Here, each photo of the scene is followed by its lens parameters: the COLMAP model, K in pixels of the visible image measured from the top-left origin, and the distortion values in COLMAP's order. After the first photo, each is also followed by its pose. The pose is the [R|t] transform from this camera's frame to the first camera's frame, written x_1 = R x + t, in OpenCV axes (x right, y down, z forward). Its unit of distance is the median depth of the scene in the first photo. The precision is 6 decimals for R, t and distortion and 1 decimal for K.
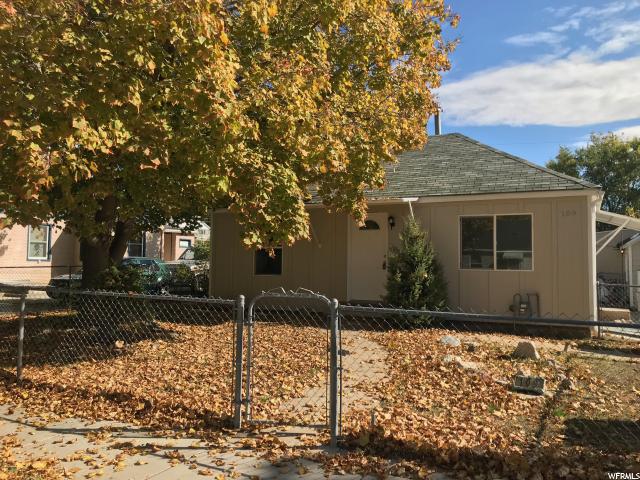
lens RADIAL K [[529.7, 0, 317.7], [0, 529.7, 233.7], [0, 0, 1]] dist [0.033803, -0.049475]
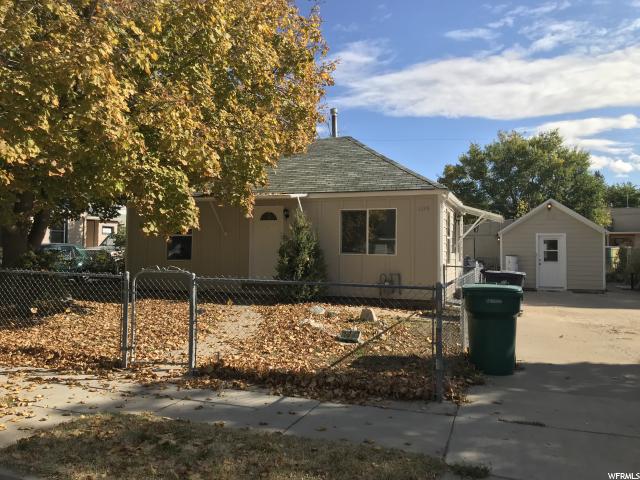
lens RADIAL K [[529.7, 0, 317.7], [0, 529.7, 233.7], [0, 0, 1]] dist [0.033803, -0.049475]
pose [[0.993030, 0.006032, 0.117707, 0.132808], [-0.008829, 0.999690, 0.023260, -0.010860], [-0.117530, -0.024137, 0.992776, -0.300836]]
